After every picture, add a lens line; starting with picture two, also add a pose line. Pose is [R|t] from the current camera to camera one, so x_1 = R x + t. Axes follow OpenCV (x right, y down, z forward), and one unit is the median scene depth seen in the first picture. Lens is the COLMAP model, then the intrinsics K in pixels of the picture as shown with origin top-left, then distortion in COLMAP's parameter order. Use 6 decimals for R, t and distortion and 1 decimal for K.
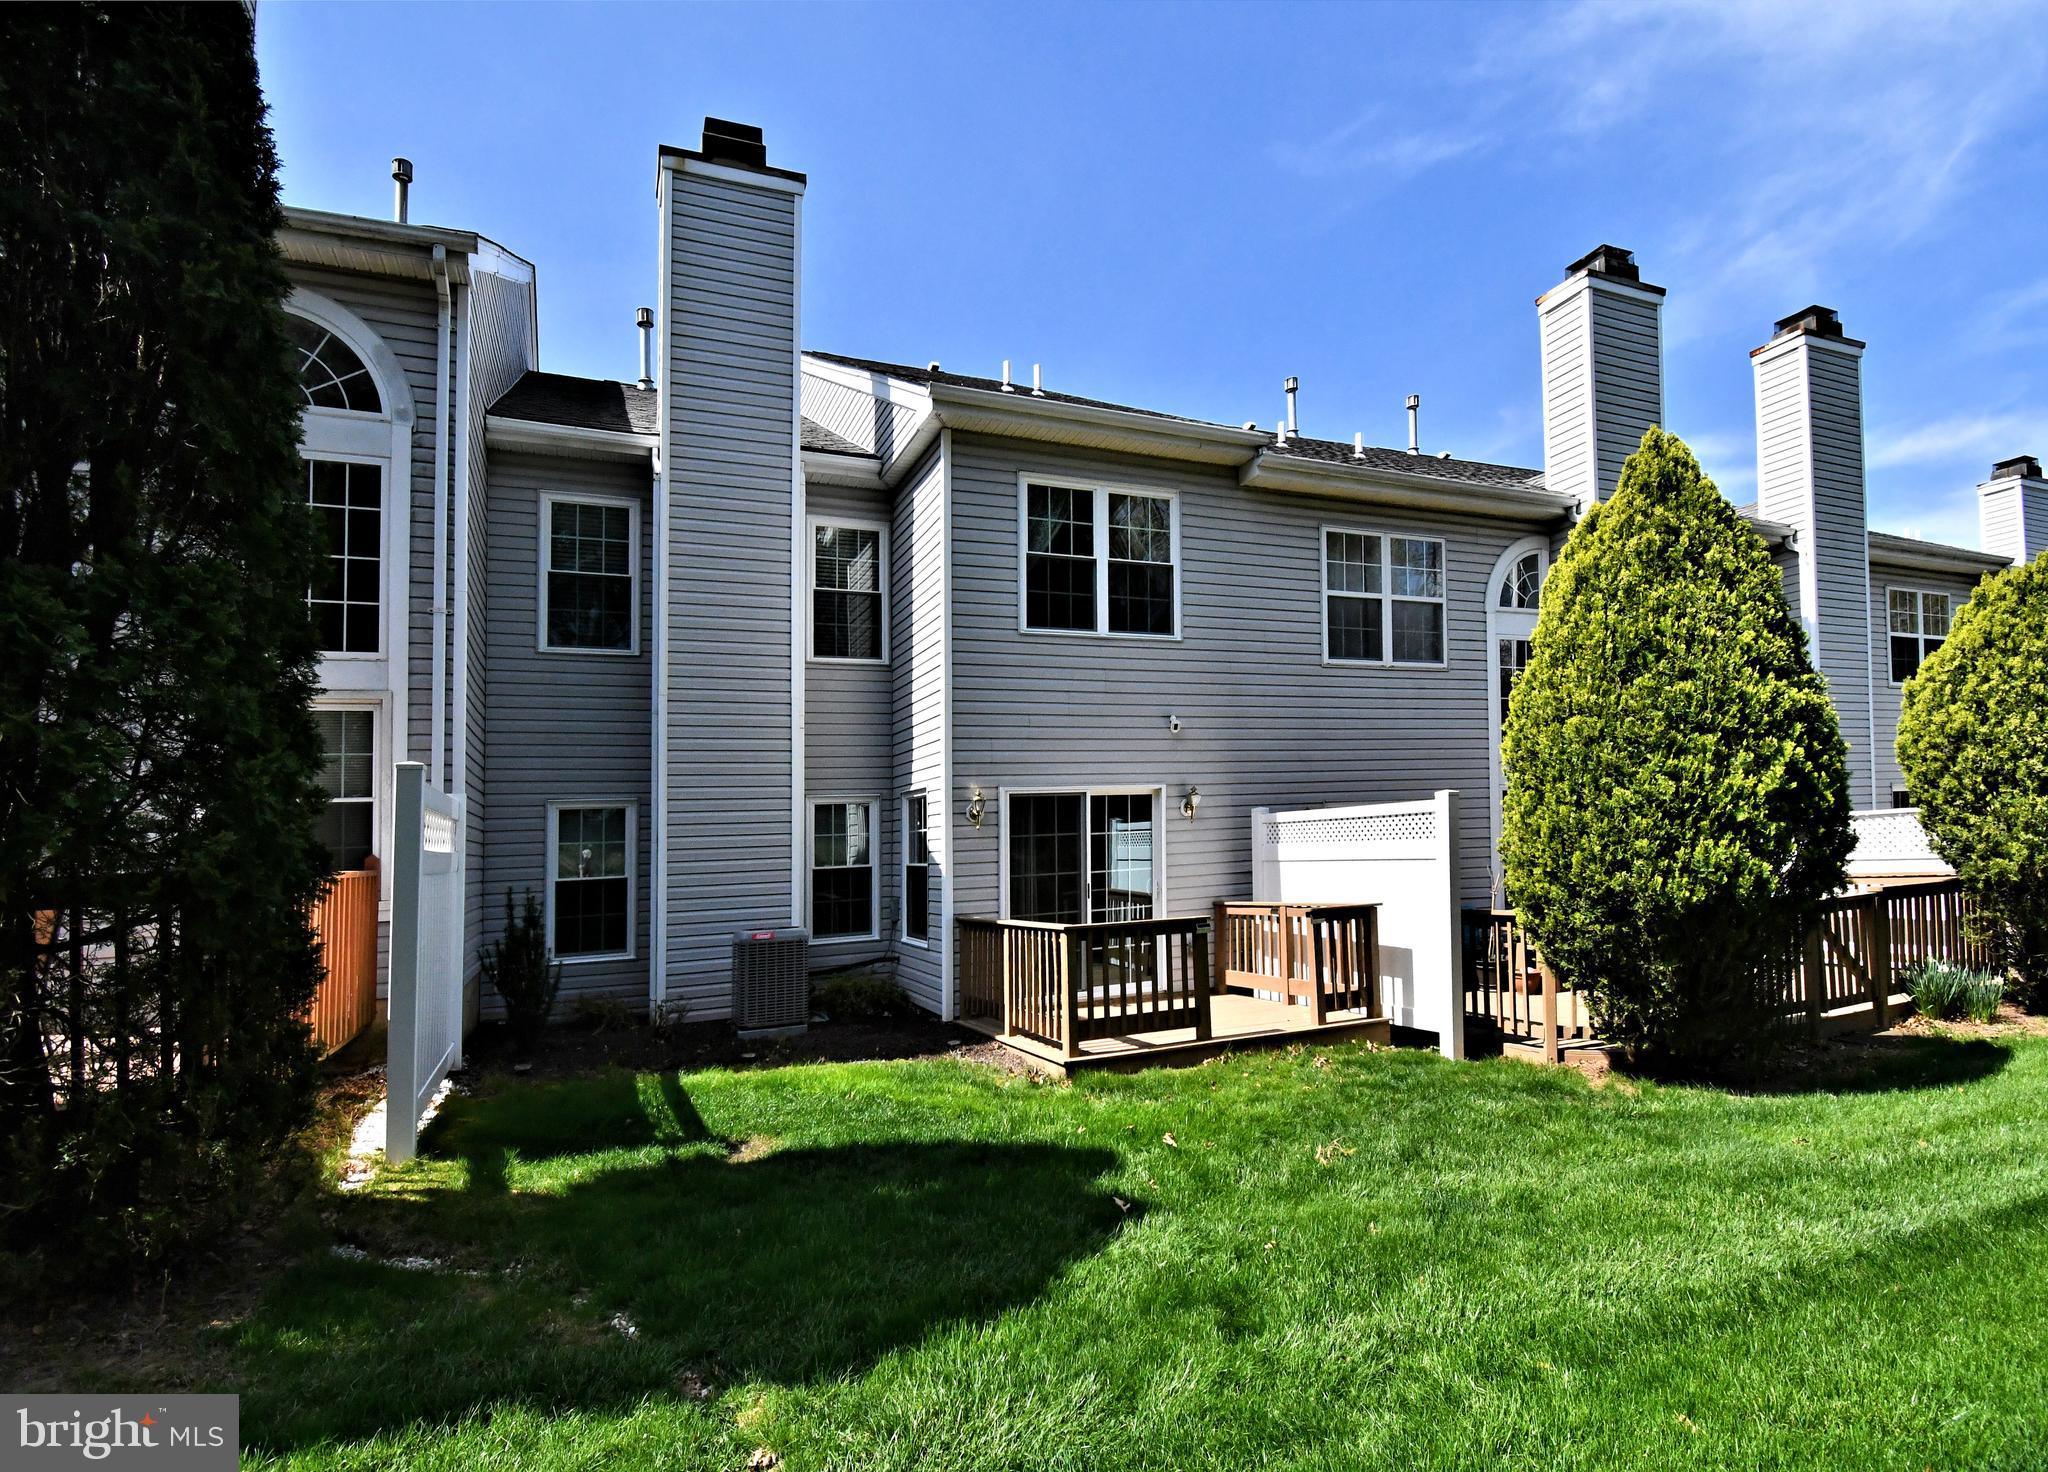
lens RADIAL K [[999.8, 0, 1028.6], [0, 999.8, 725.1], [0, 0, 1]] dist [-0.000858, -0.002966]
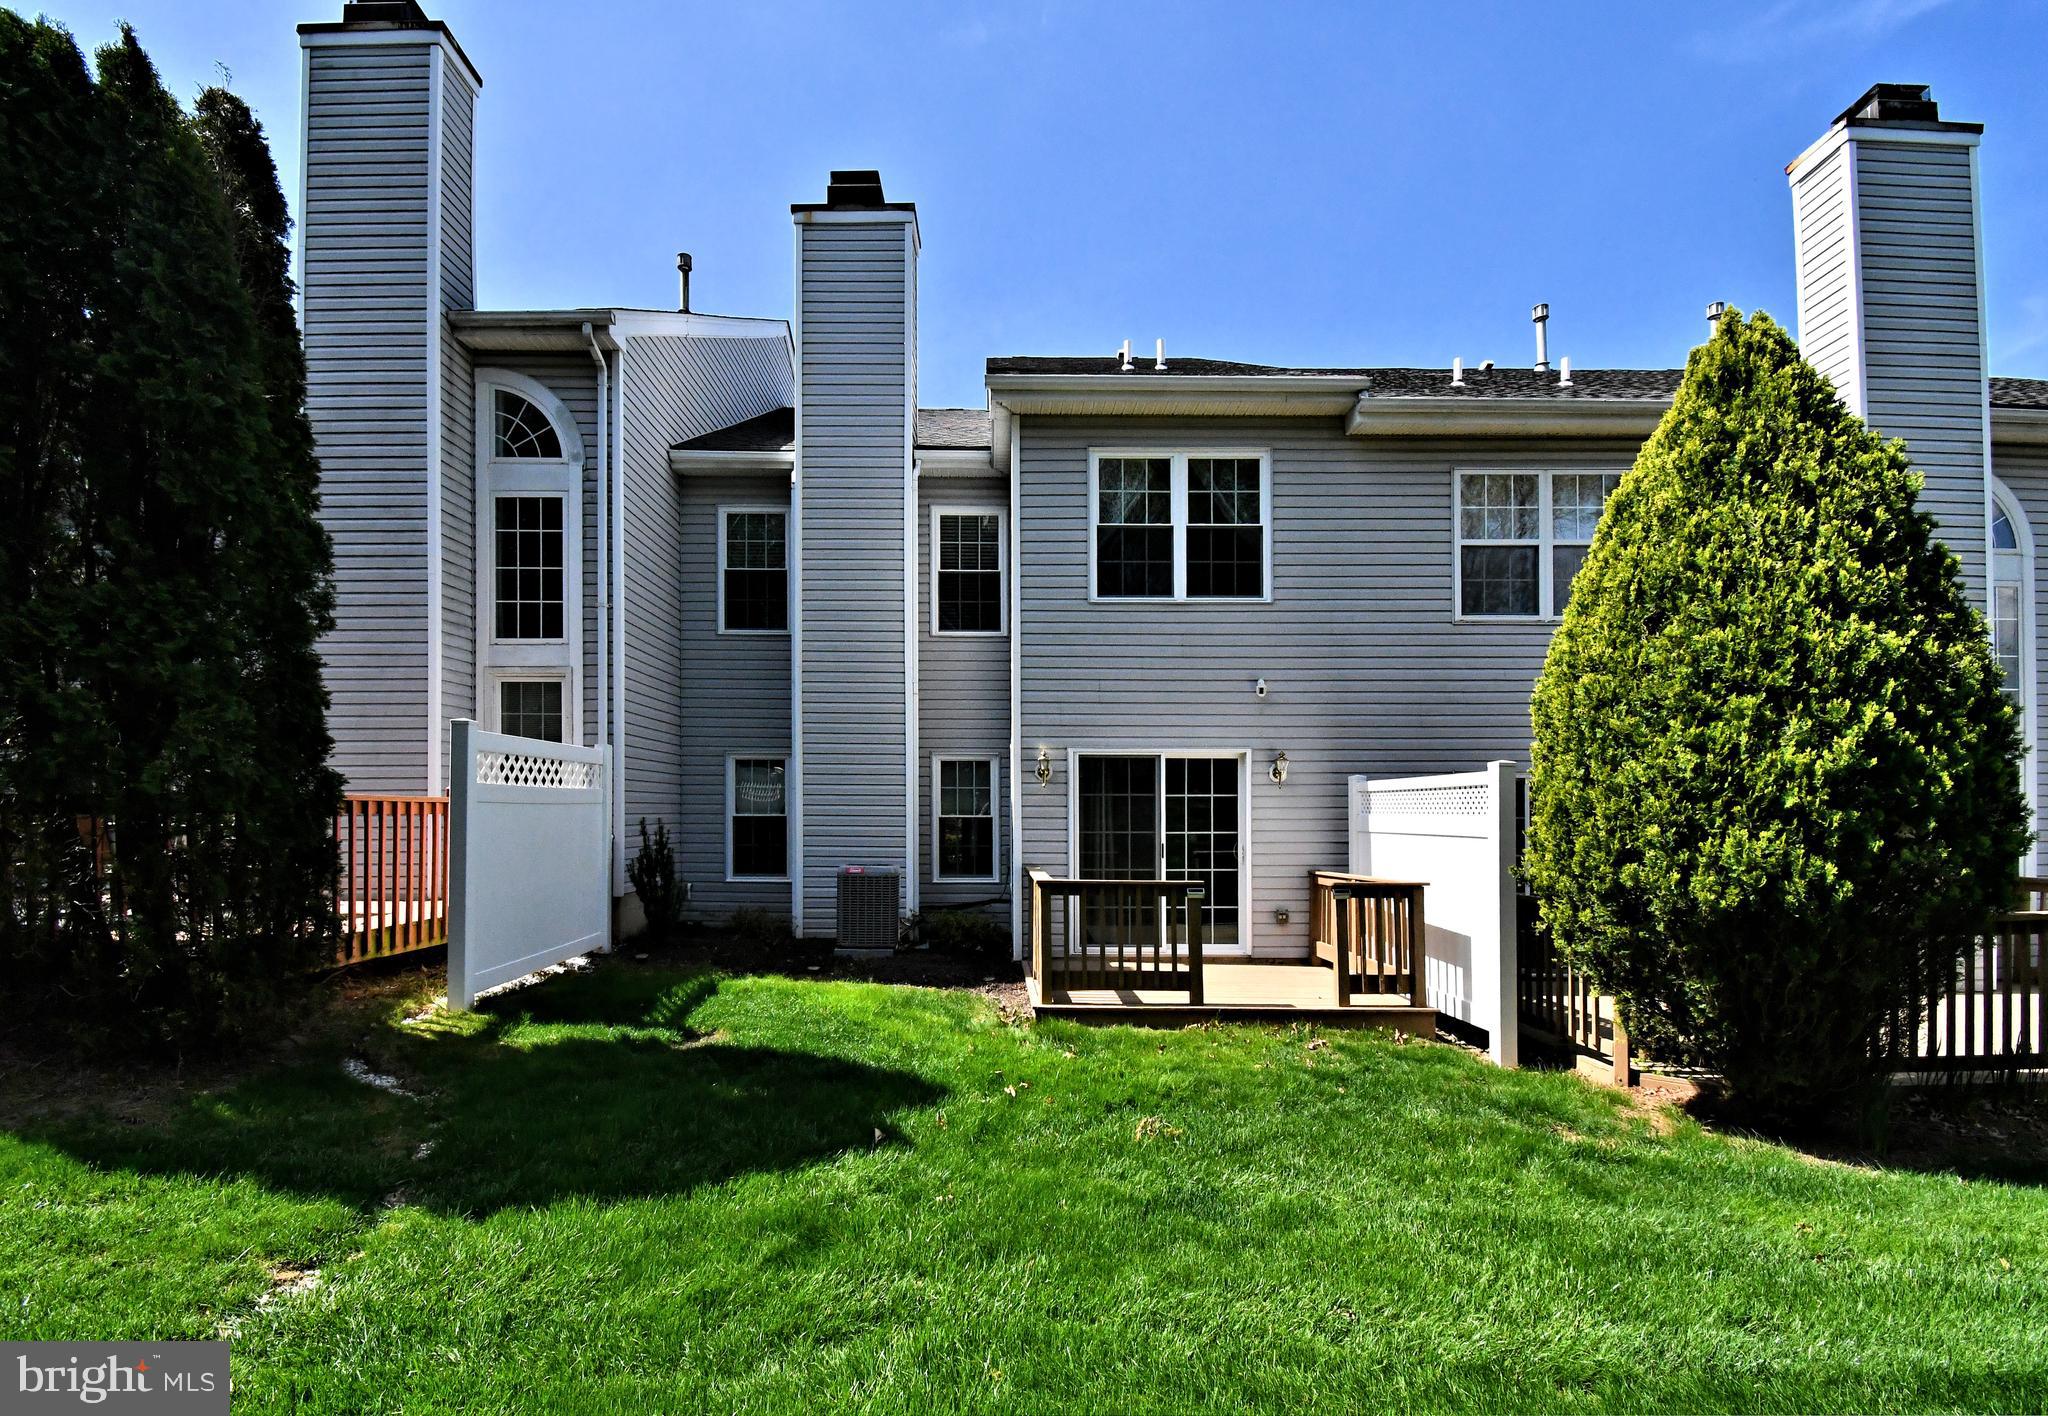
lens RADIAL K [[912.4, 0, 1012.4], [0, 912.4, 717.7], [0, 0, 1]] dist [0.000878, -0.004295]
pose [[0.920925, 0.005712, -0.389698, 0.364495], [0.005078, 0.999632, 0.026652, 0.004116], [0.389707, -0.026524, 0.920557, 0.102180]]
